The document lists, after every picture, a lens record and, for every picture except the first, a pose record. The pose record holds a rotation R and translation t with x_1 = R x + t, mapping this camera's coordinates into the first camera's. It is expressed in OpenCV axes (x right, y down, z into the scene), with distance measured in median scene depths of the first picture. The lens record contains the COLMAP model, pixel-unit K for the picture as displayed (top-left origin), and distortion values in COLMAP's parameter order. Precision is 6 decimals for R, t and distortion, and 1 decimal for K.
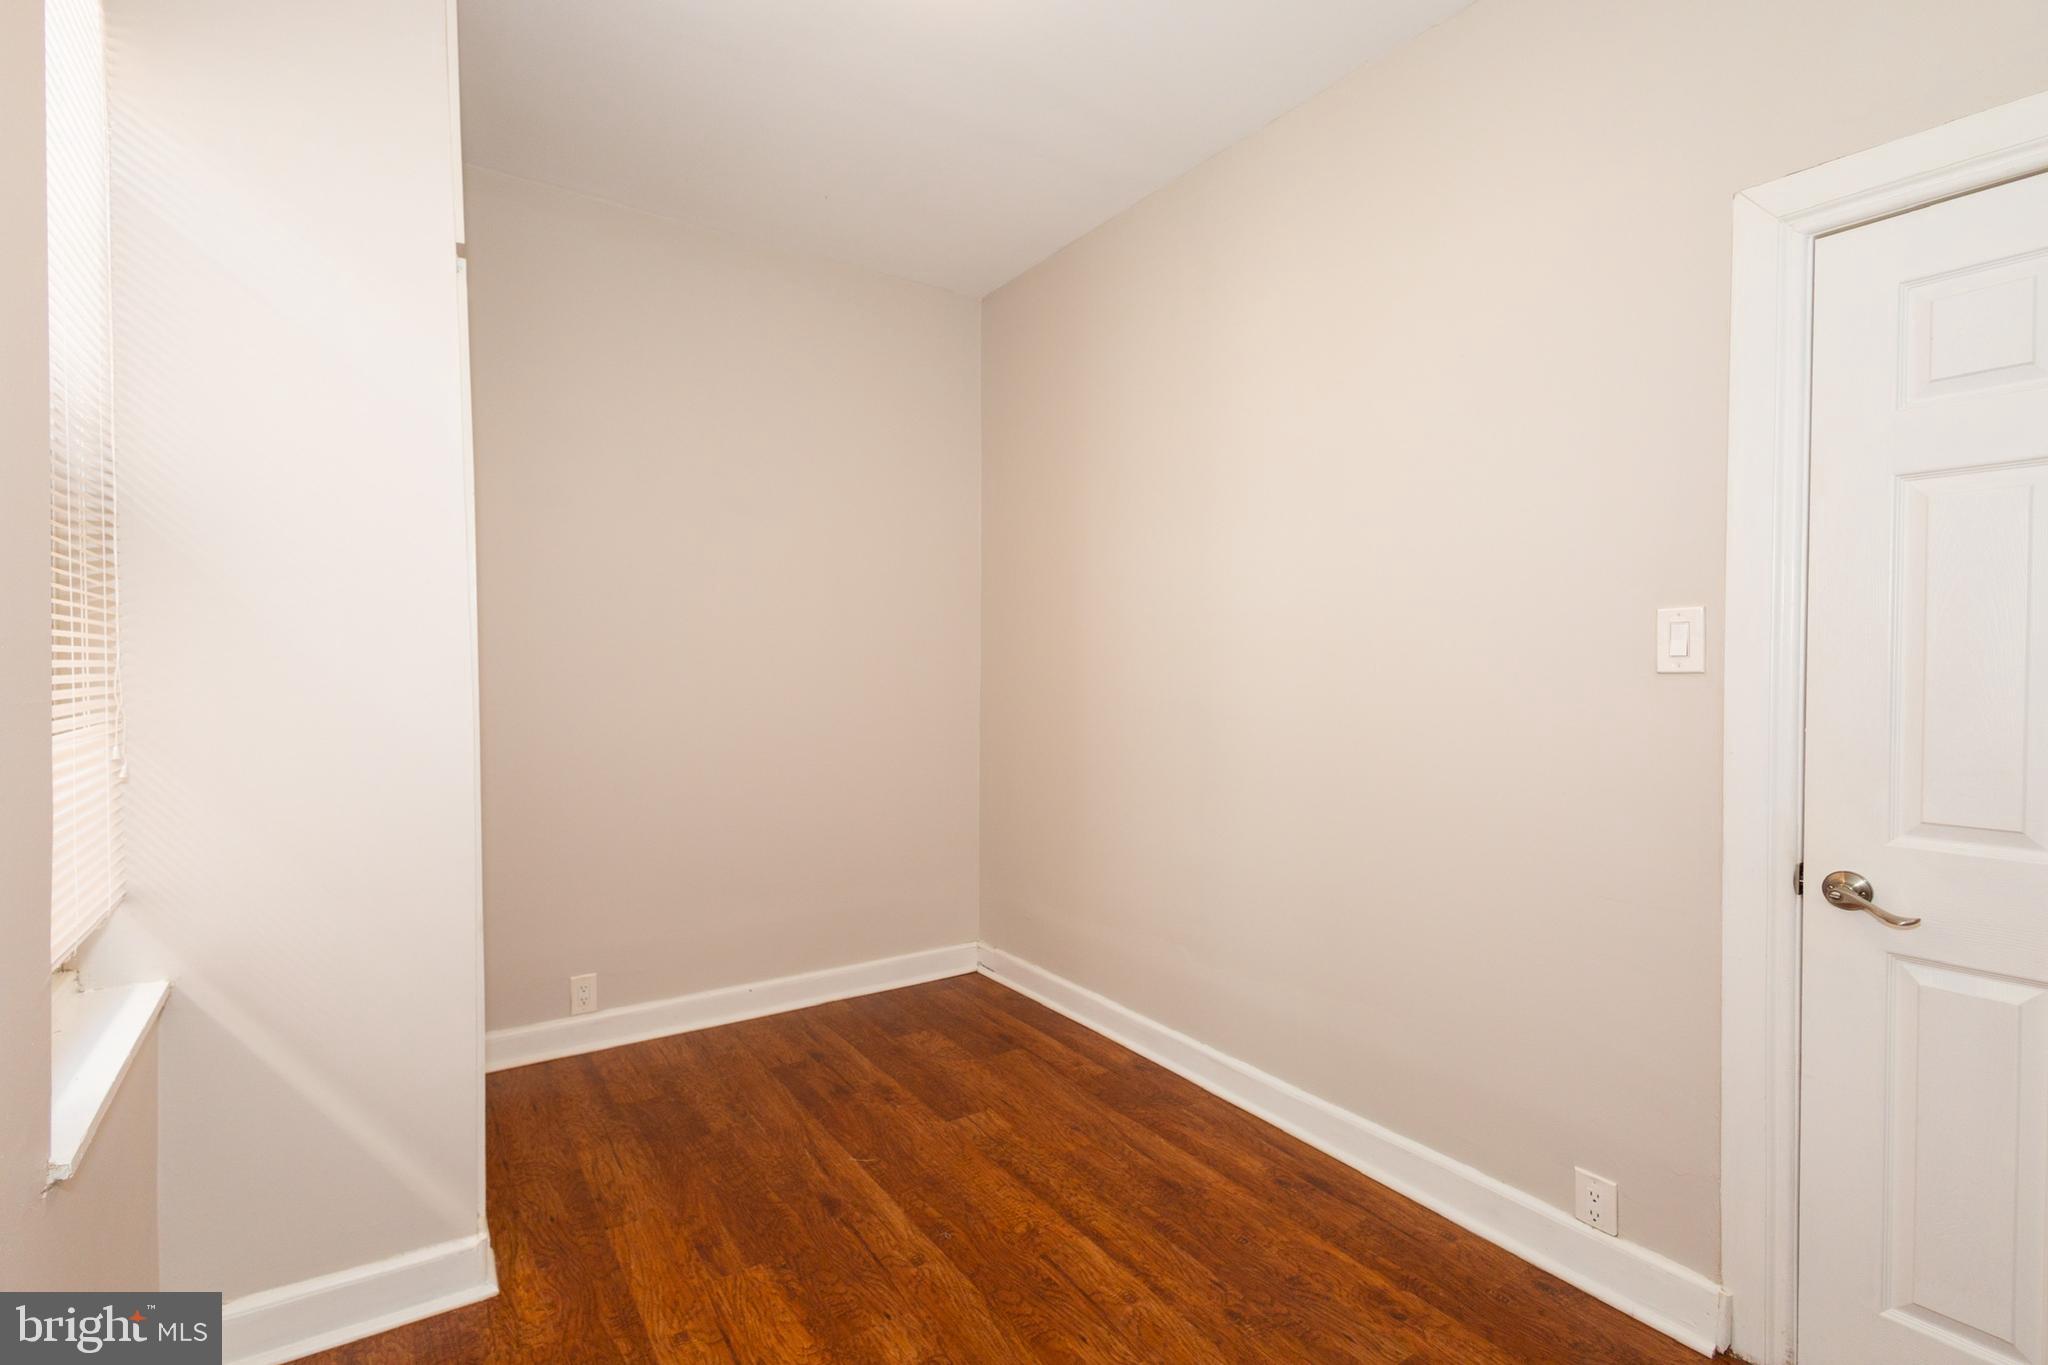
lens RADIAL K [[936.7, 0, 1012.7], [0, 936.7, 679.5], [0, 0, 1]] dist [0.014848, -0.004767]
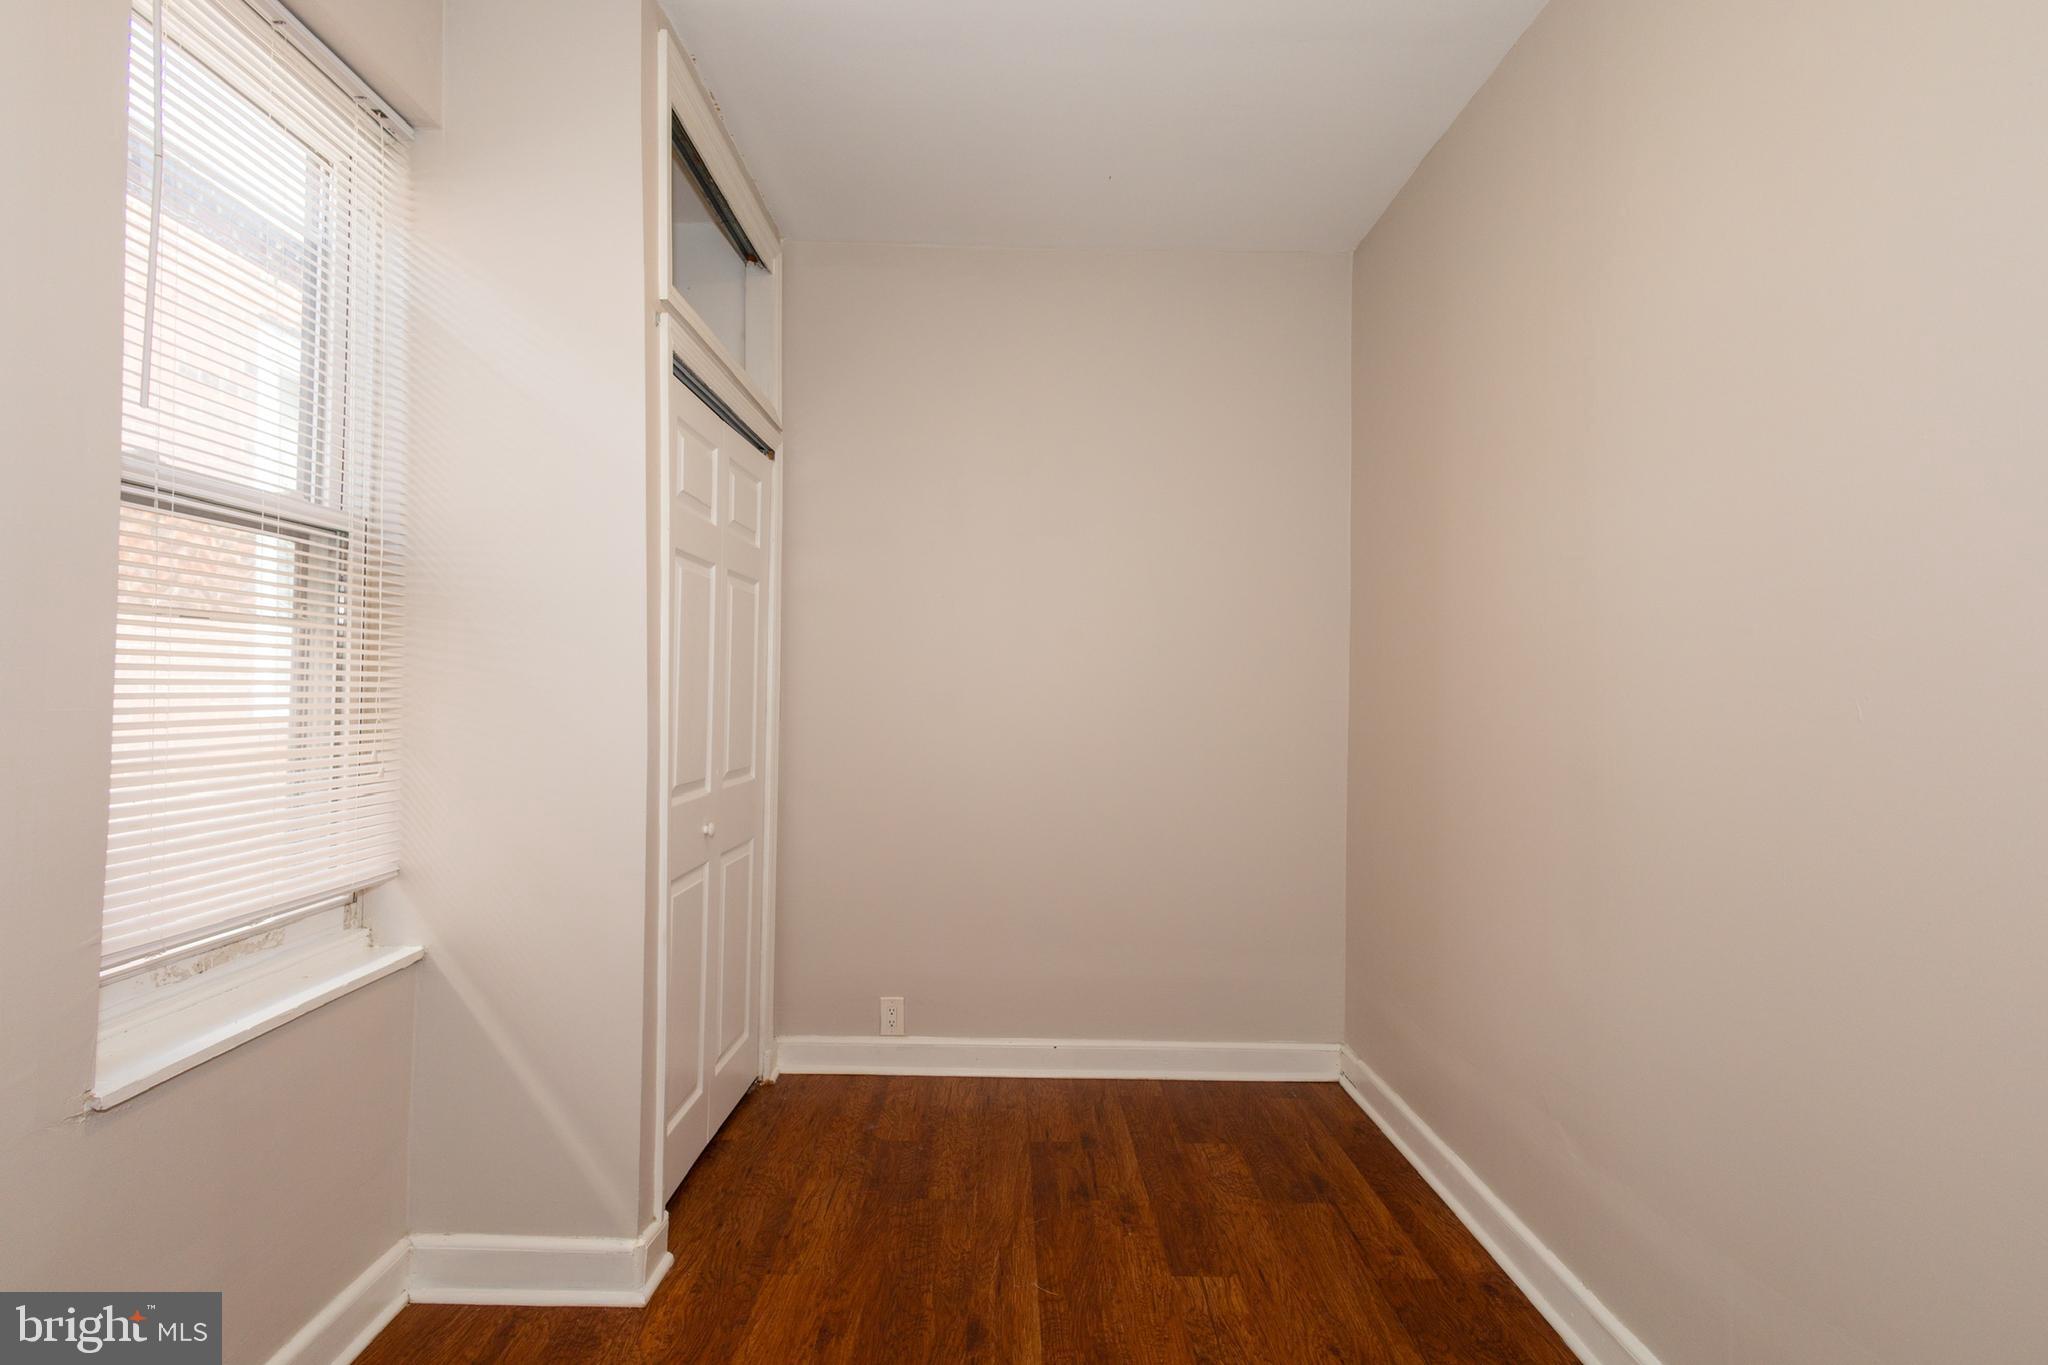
lens RADIAL K [[936.7, 0, 1012.7], [0, 936.7, 679.5], [0, 0, 1]] dist [0.014848, -0.004767]
pose [[0.833559, -0.003541, -0.552419, 0.239100], [-0.017337, 0.999319, -0.032565, 0.001514], [0.552158, 0.036722, 0.832930, 0.237673]]
